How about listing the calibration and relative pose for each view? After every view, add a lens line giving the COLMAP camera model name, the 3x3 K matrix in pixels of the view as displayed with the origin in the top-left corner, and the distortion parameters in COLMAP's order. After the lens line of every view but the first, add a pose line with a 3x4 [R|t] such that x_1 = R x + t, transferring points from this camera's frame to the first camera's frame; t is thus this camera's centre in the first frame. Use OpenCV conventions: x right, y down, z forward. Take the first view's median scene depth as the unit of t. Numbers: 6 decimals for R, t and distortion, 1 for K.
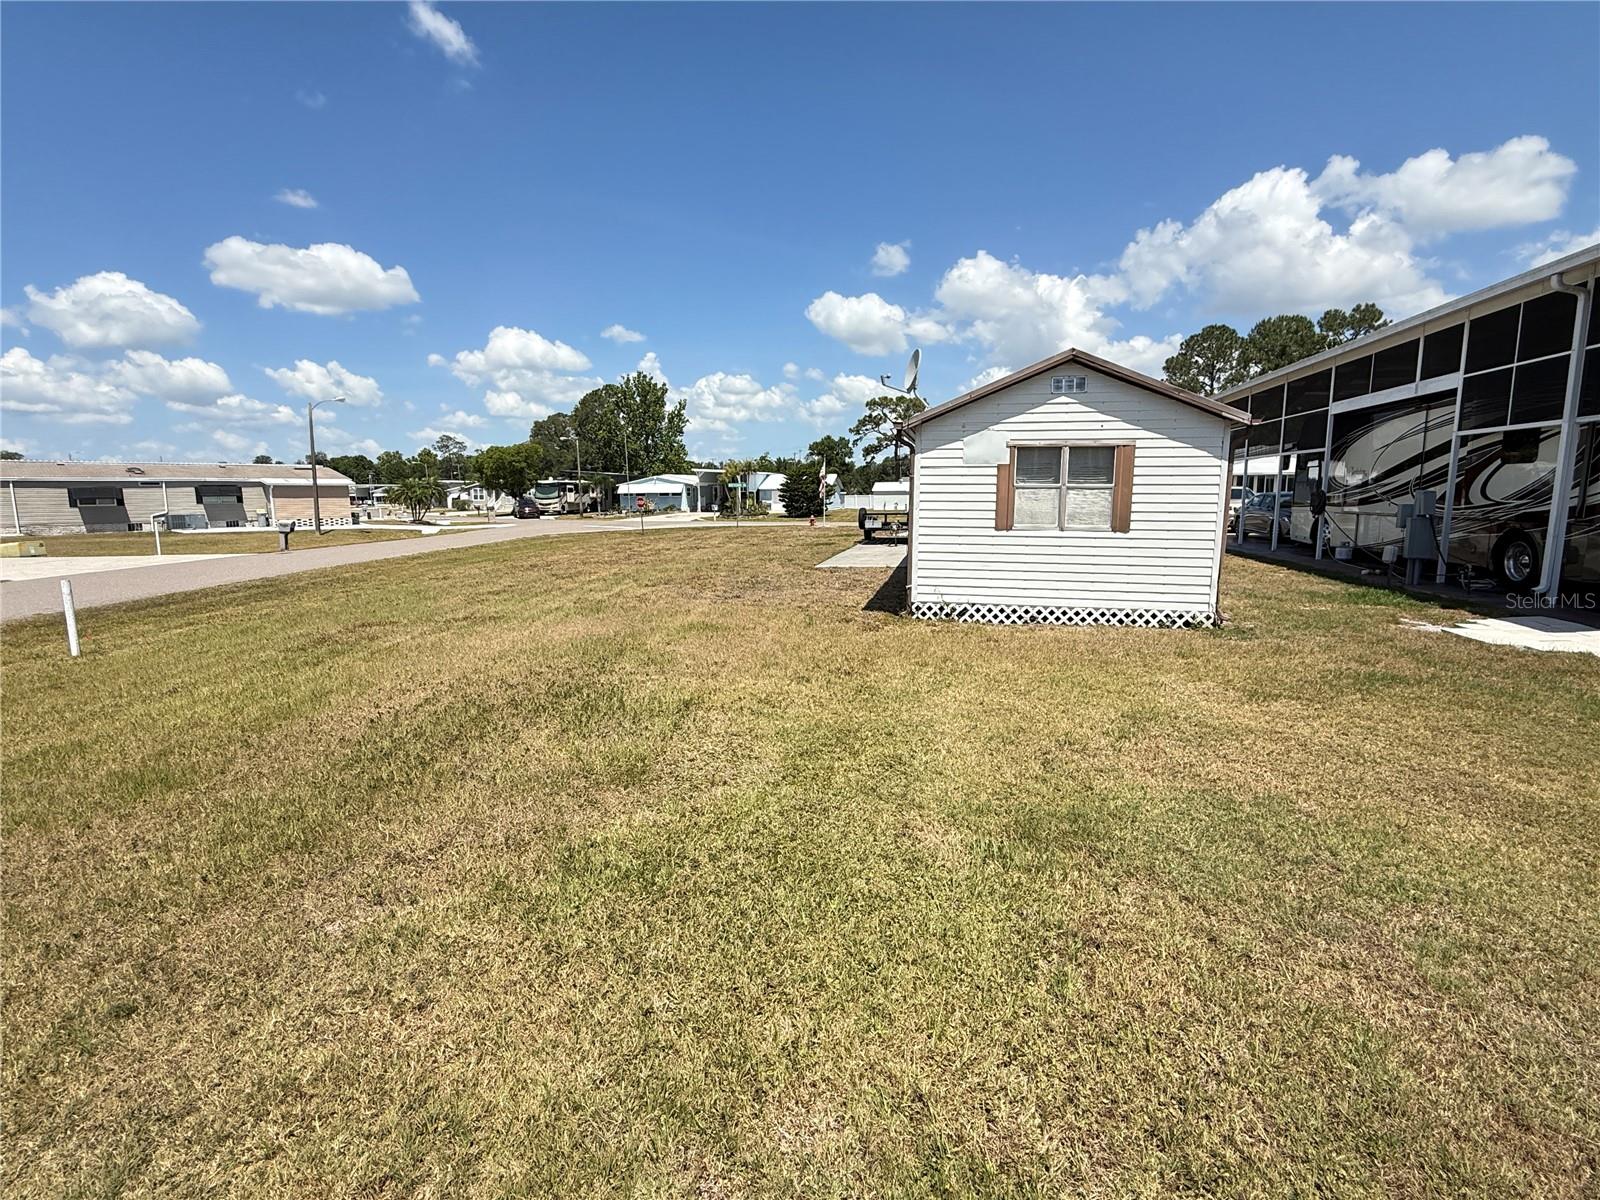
lens RADIAL K [[754.0, 0, 798.5], [0, 754.0, 595.3], [0, 0, 1]] dist [-0.003278, 0.000085]
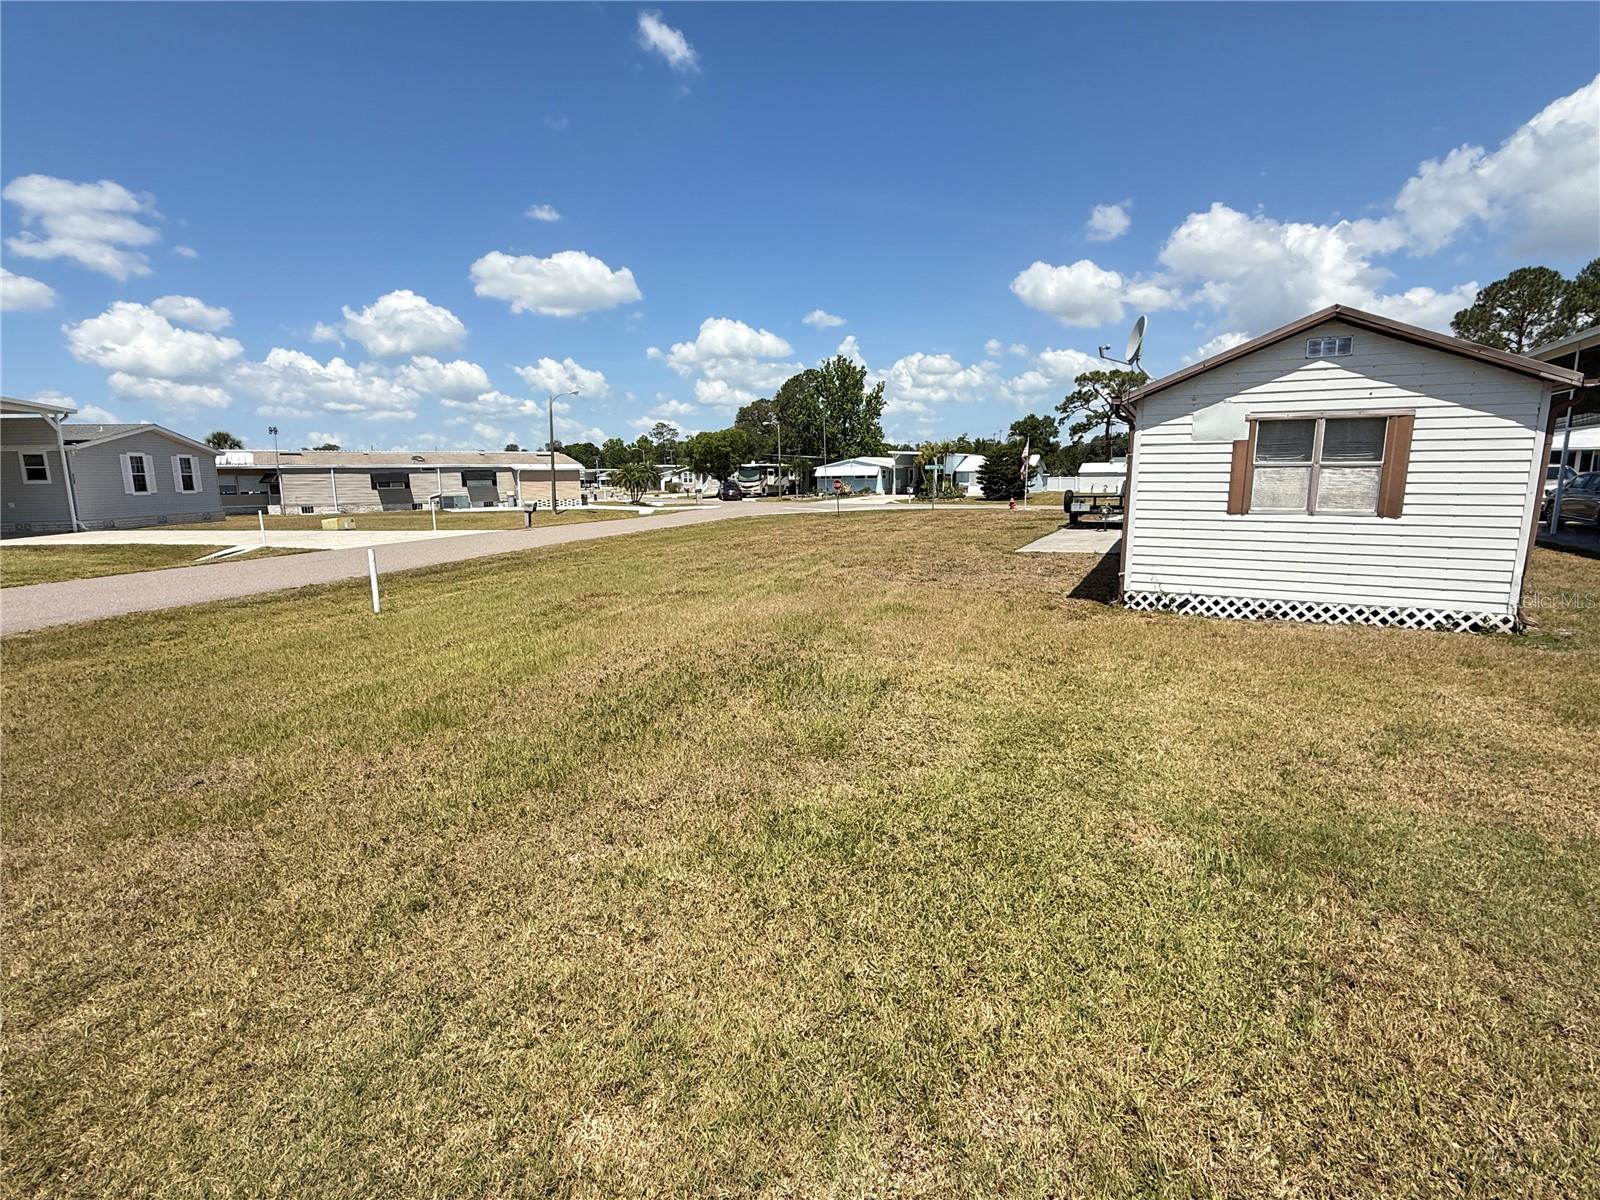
lens RADIAL K [[754.0, 0, 798.5], [0, 754.0, 595.3], [0, 0, 1]] dist [-0.003278, 0.000085]
pose [[0.967945, 0.034852, -0.248733, -0.008598], [-0.029228, 0.999228, 0.026269, 0.002218], [0.249457, -0.018157, 0.968216, -0.001787]]
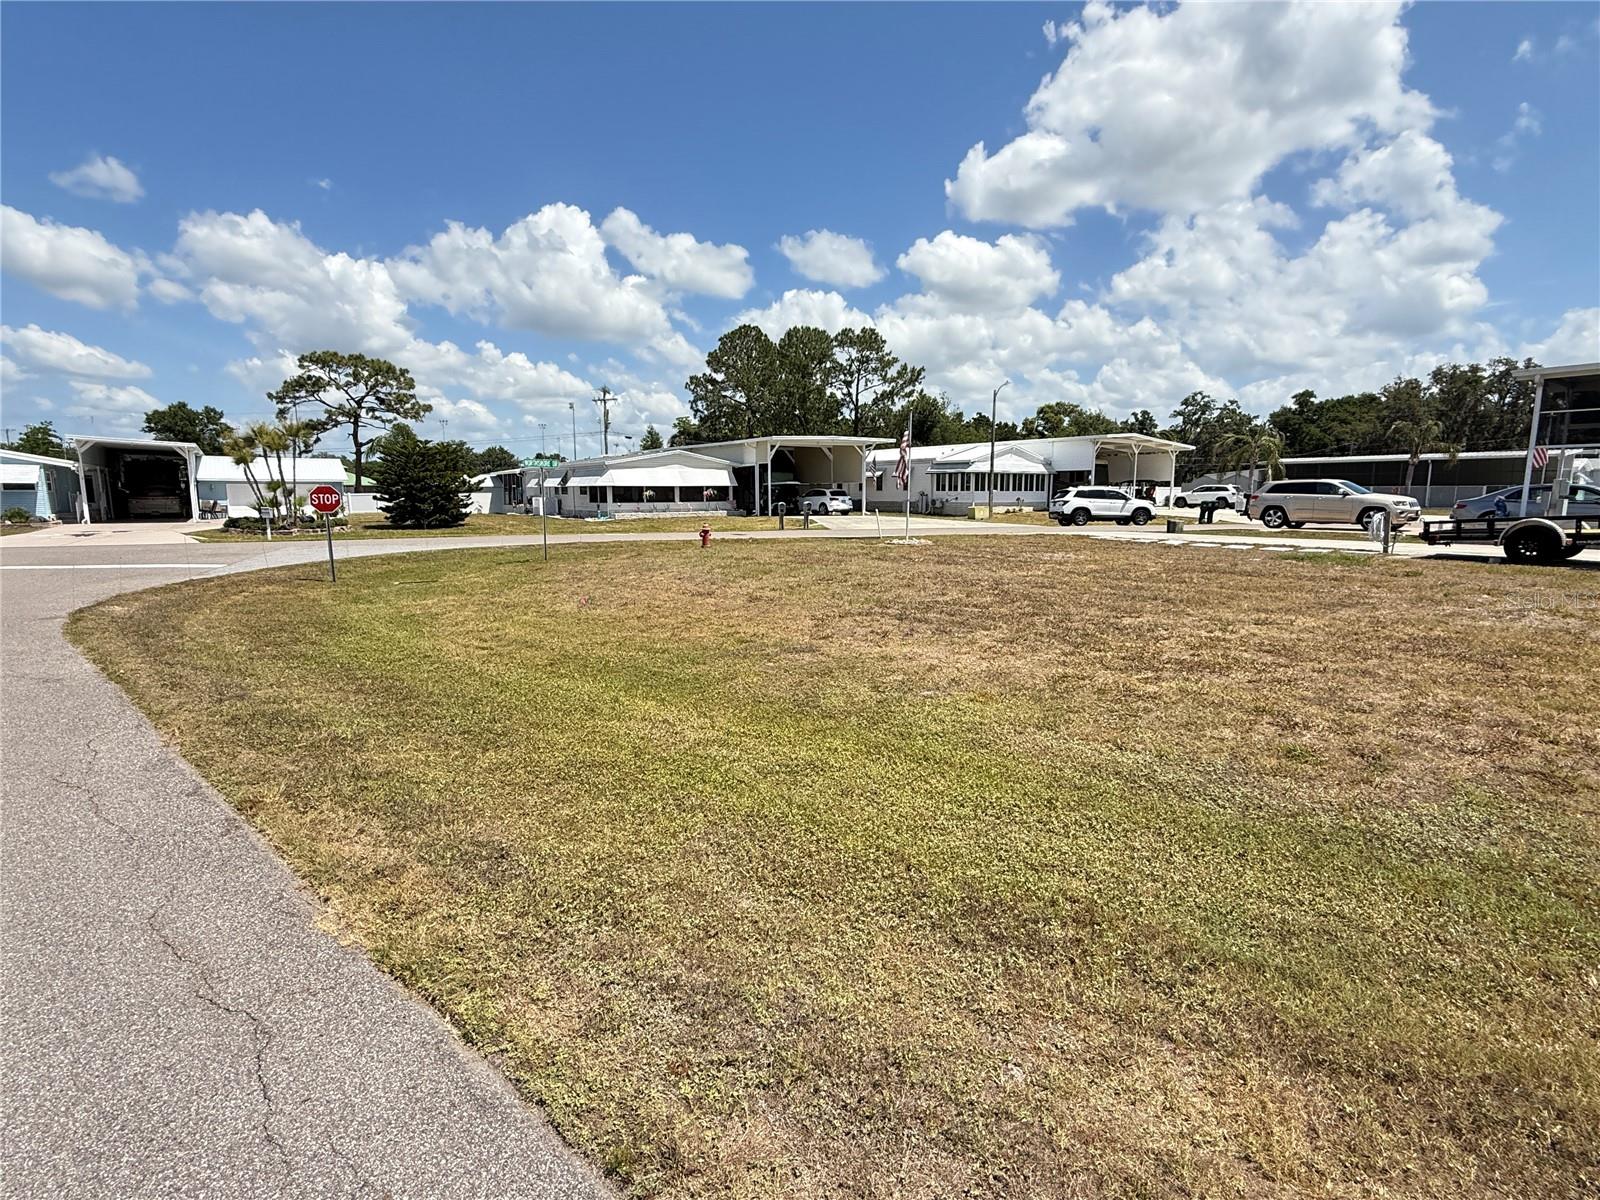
lens RADIAL K [[762.5, 0, 801.3], [0, 762.5, 563.0], [0, 0, 1]] dist [-0.003682, -0.000359]
pose [[0.660772, -0.061076, 0.748098, -1.467373], [0.096367, 0.995338, -0.003857, -0.298617], [-0.744375, 0.074640, 0.663577, 2.540059]]
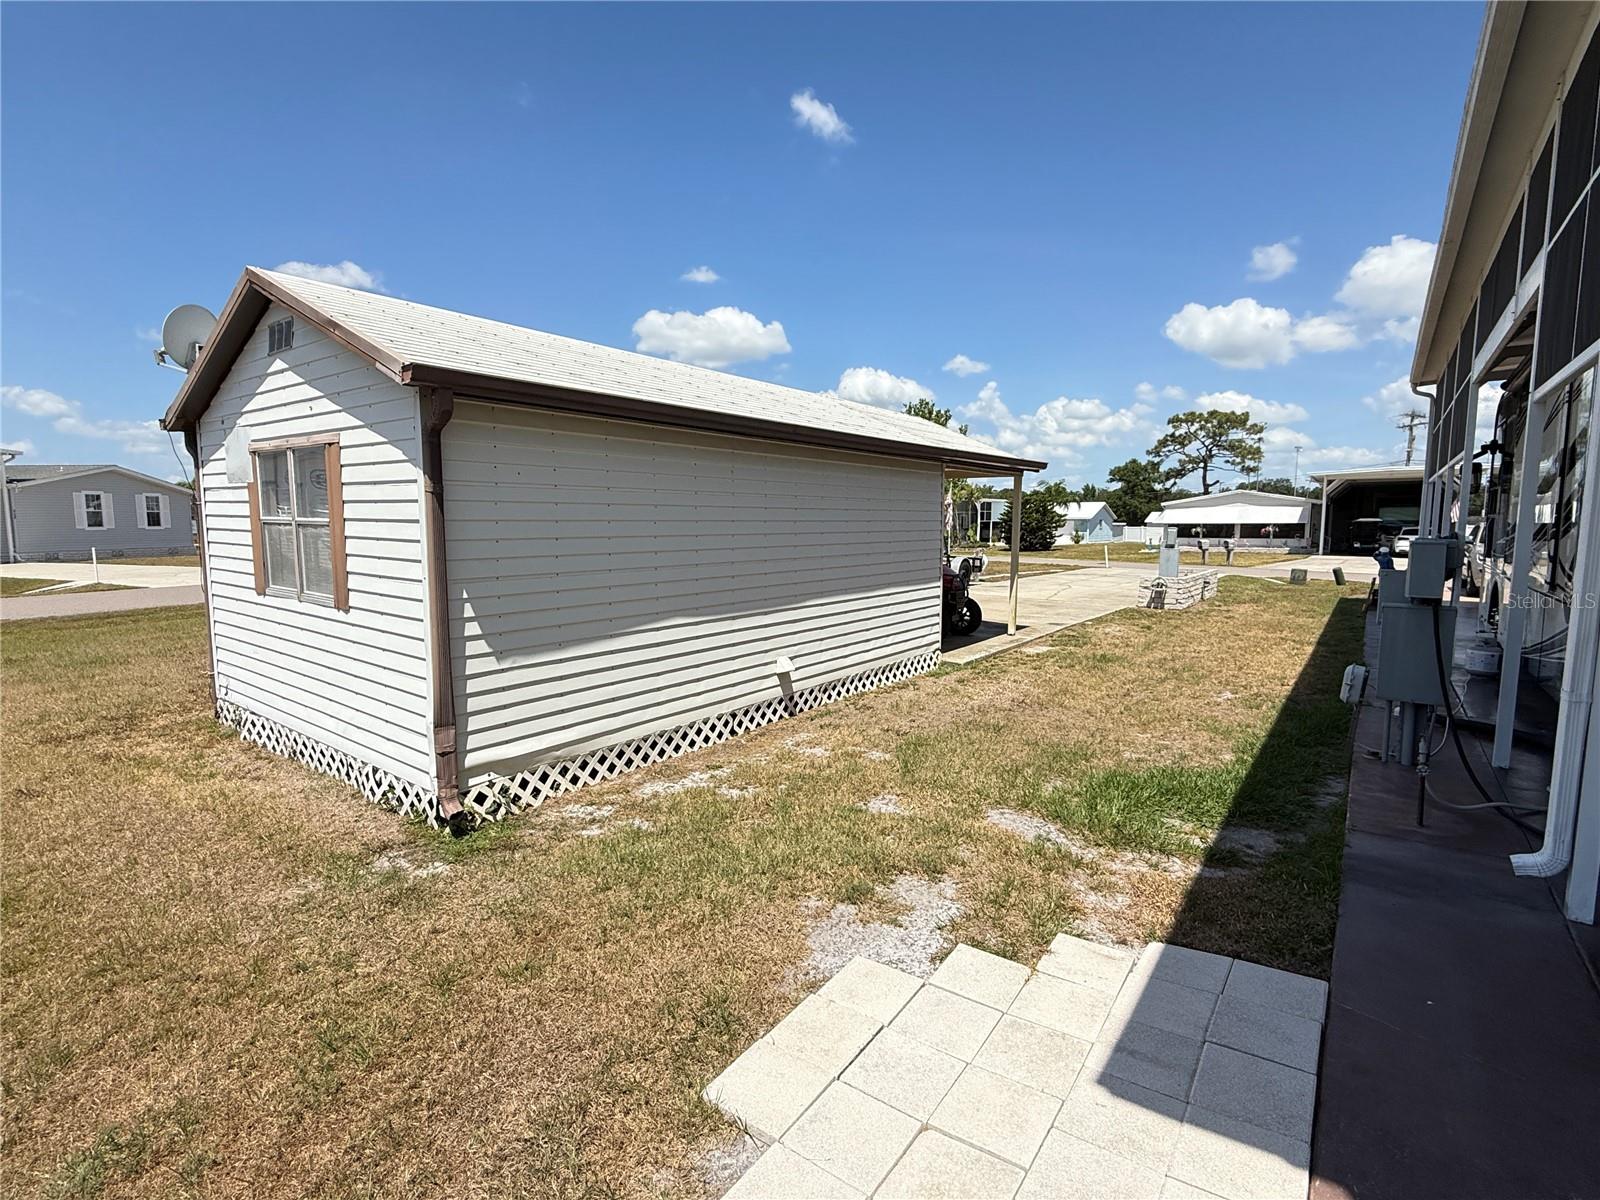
lens RADIAL K [[762.5, 0, 801.3], [0, 762.5, 563.0], [0, 0, 1]] dist [-0.003682, -0.000359]
pose [[0.908813, 0.033336, -0.415870, 0.848834], [-0.066567, 0.995619, -0.065661, -0.095045], [0.411859, 0.087357, 0.907051, 0.603427]]
